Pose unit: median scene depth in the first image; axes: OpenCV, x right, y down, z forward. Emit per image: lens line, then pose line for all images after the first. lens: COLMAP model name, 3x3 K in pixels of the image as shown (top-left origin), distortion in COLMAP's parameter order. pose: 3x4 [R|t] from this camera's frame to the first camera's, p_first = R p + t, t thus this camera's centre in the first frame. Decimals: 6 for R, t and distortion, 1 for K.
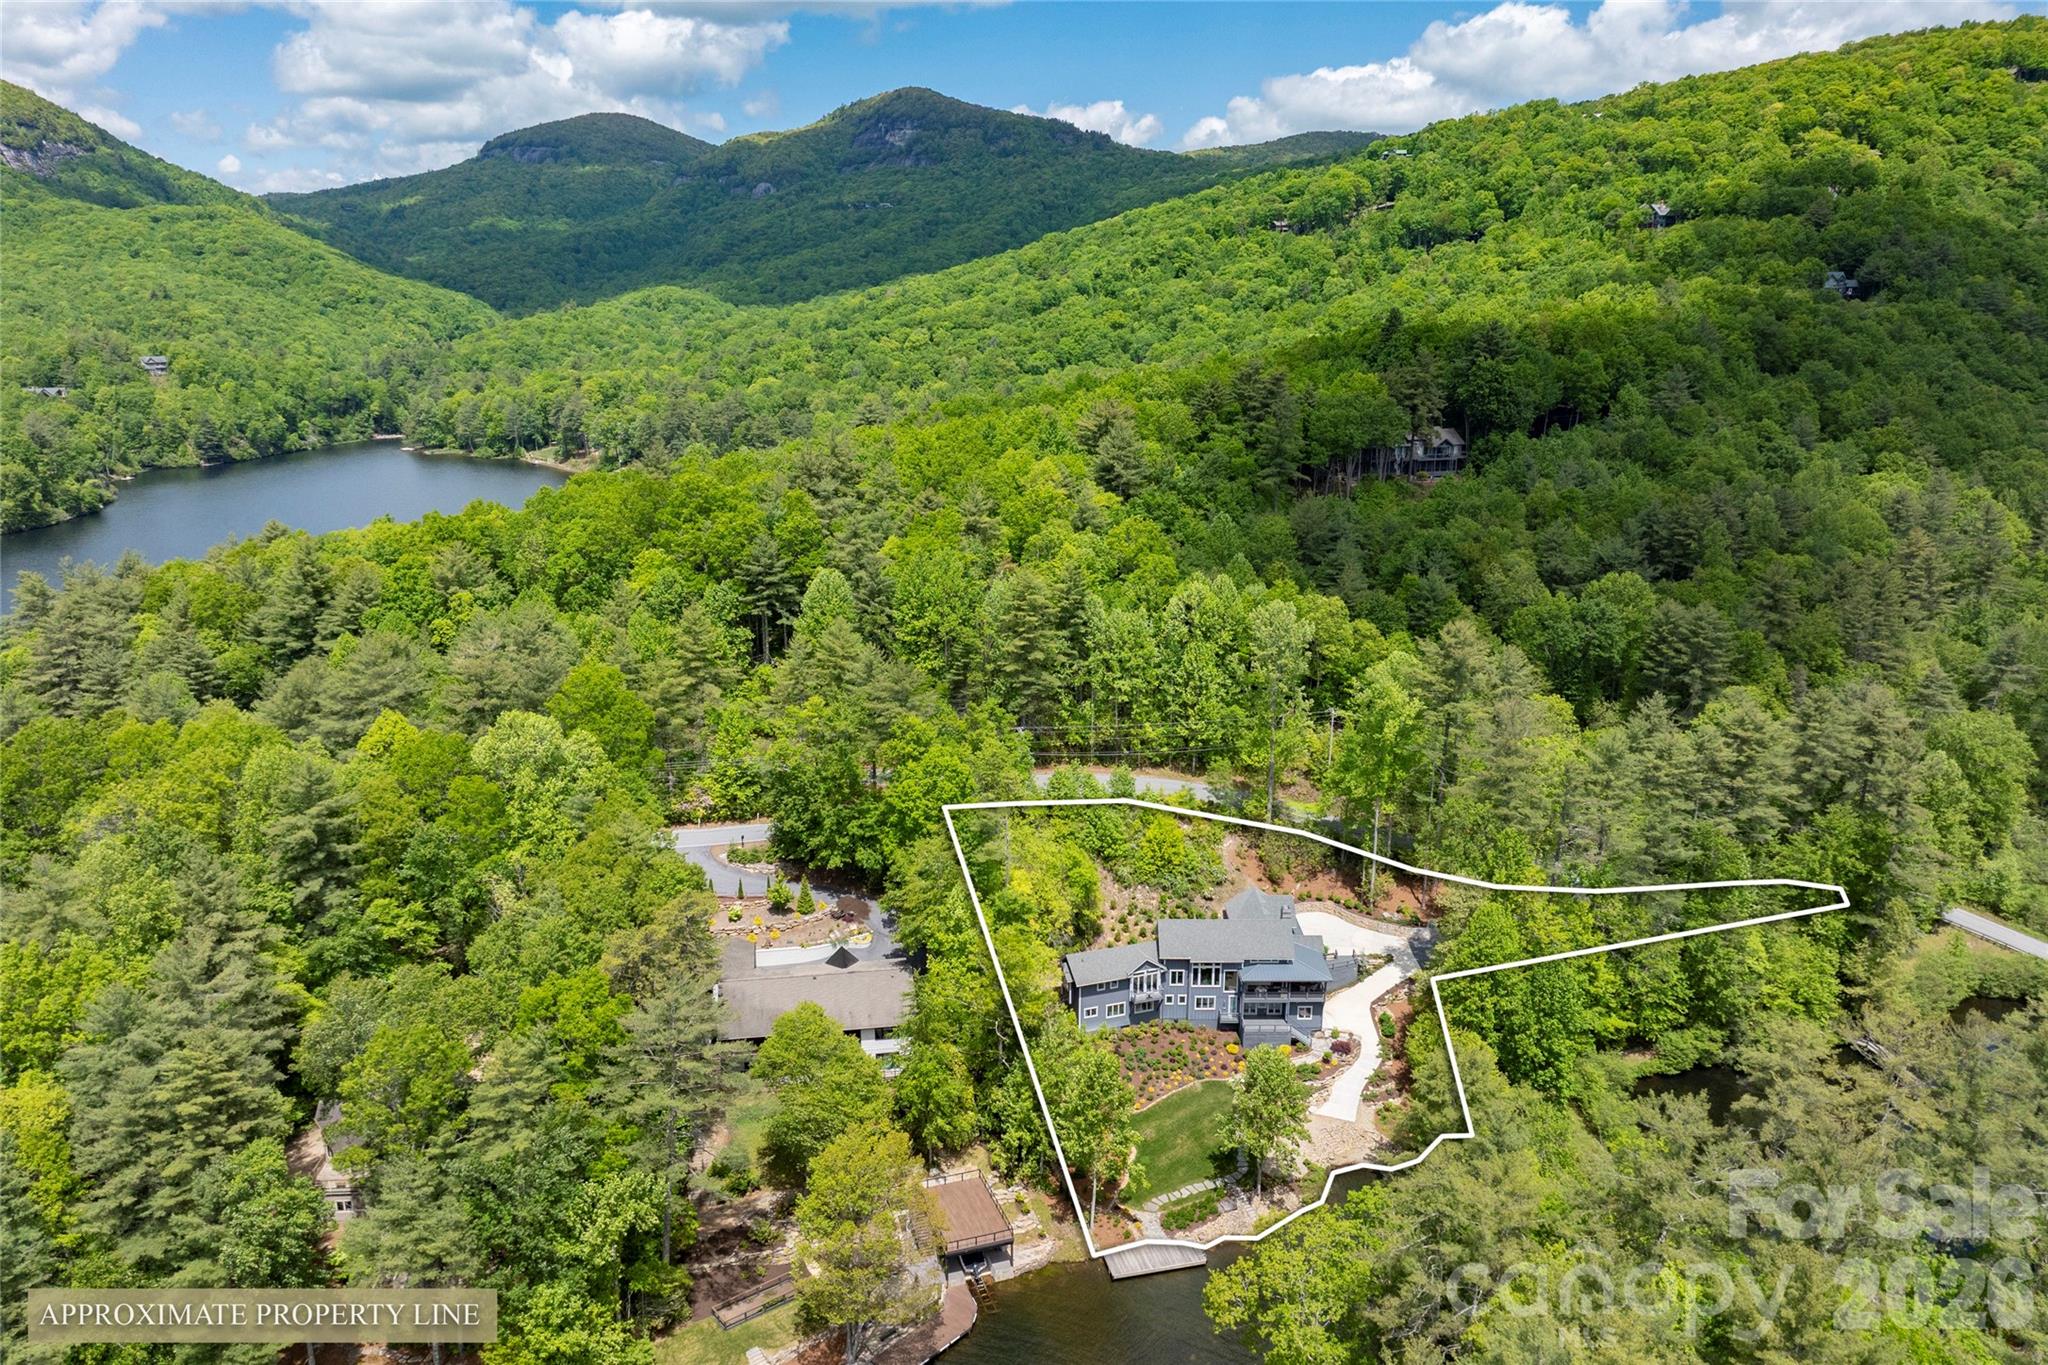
lens RADIAL K [[1442.0, 0, 1022.6], [0, 1442.0, 637.4], [0, 0, 1]] dist [-0.056622, 0.032641]
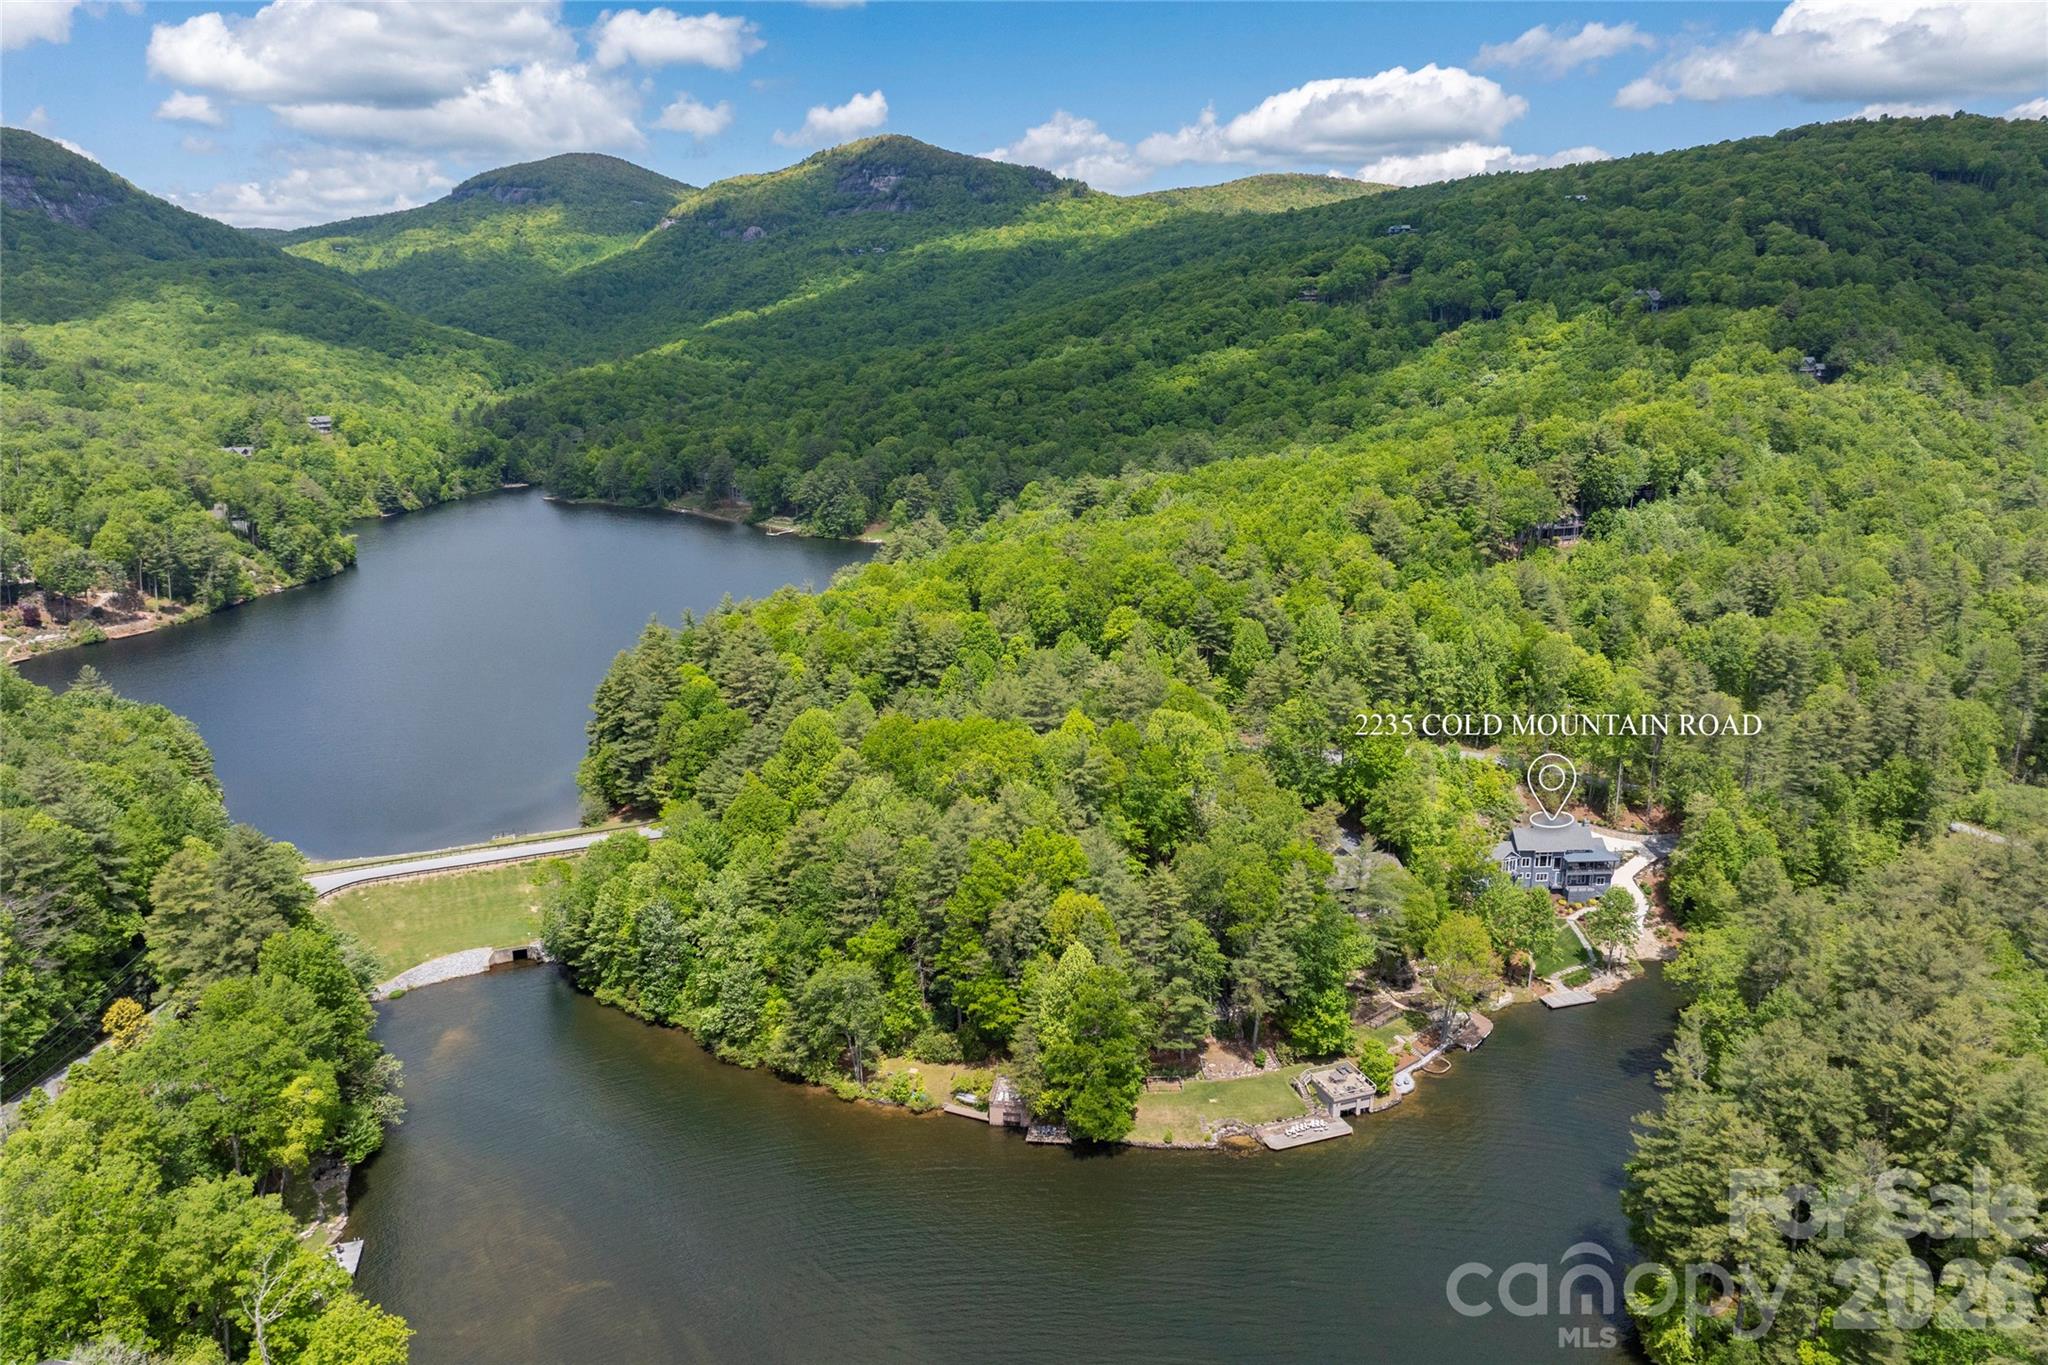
lens RADIAL K [[1442.0, 0, 1022.6], [0, 1442.0, 637.4], [0, 0, 1]] dist [-0.056622, 0.032641]
pose [[0.998701, -0.012923, 0.049283, -0.407124], [0.013640, 0.999806, -0.014240, -0.007754], [-0.049089, 0.014894, 0.998683, -0.472045]]
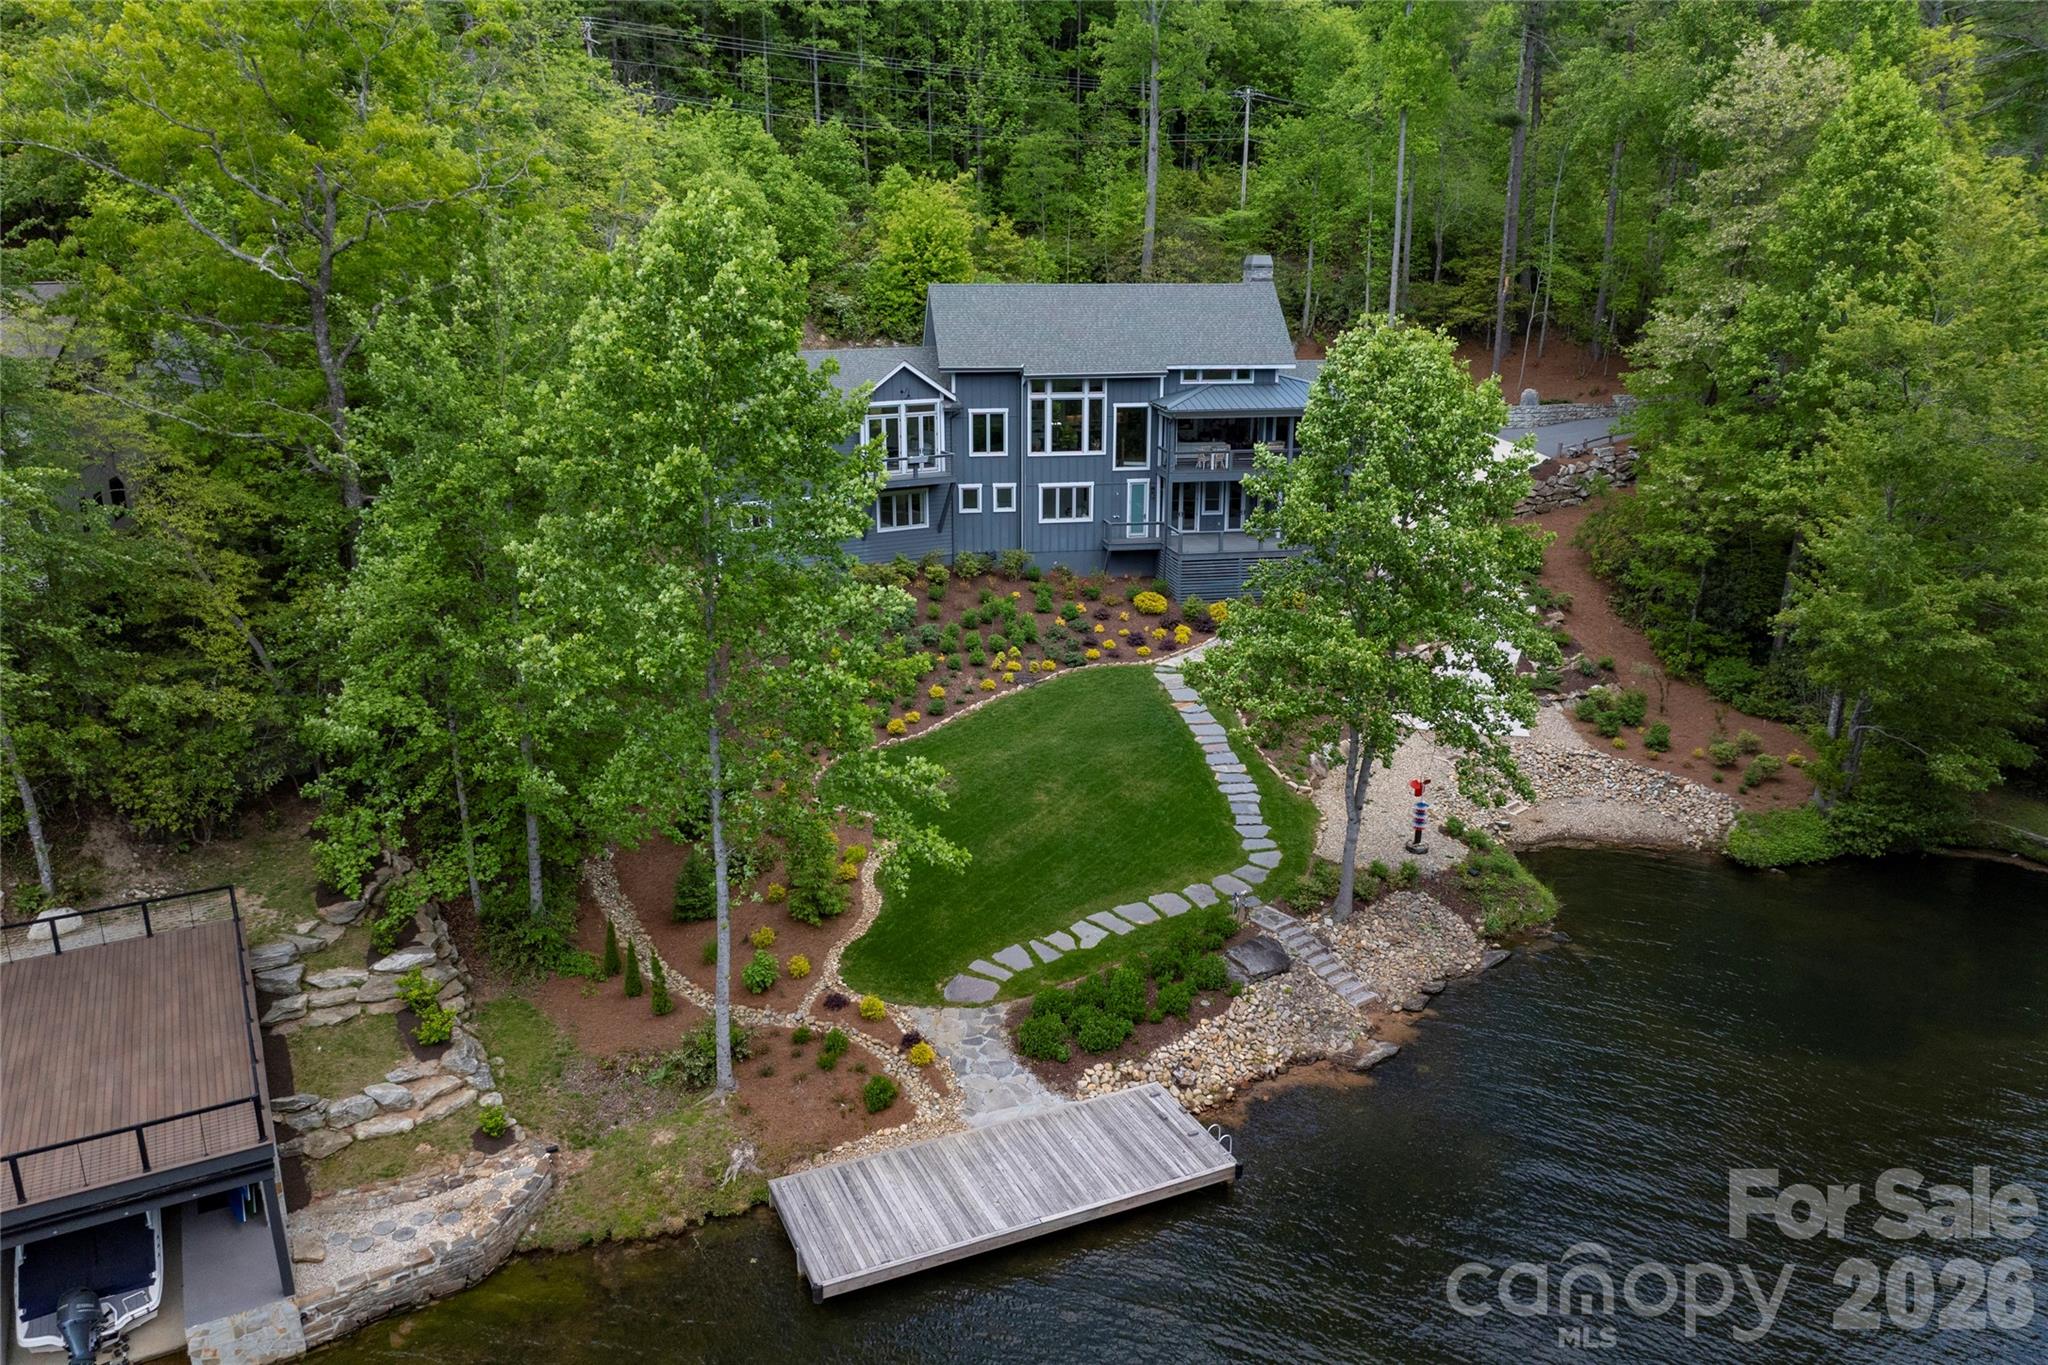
lens RADIAL K [[1442.0, 0, 1022.6], [0, 1442.0, 637.4], [0, 0, 1]] dist [-0.056622, 0.032641]
pose [[0.983354, -0.047556, 0.175364, 0.035496], [0.042329, 0.998544, 0.033428, 0.202000], [-0.176699, -0.025448, 0.983936, 0.461702]]
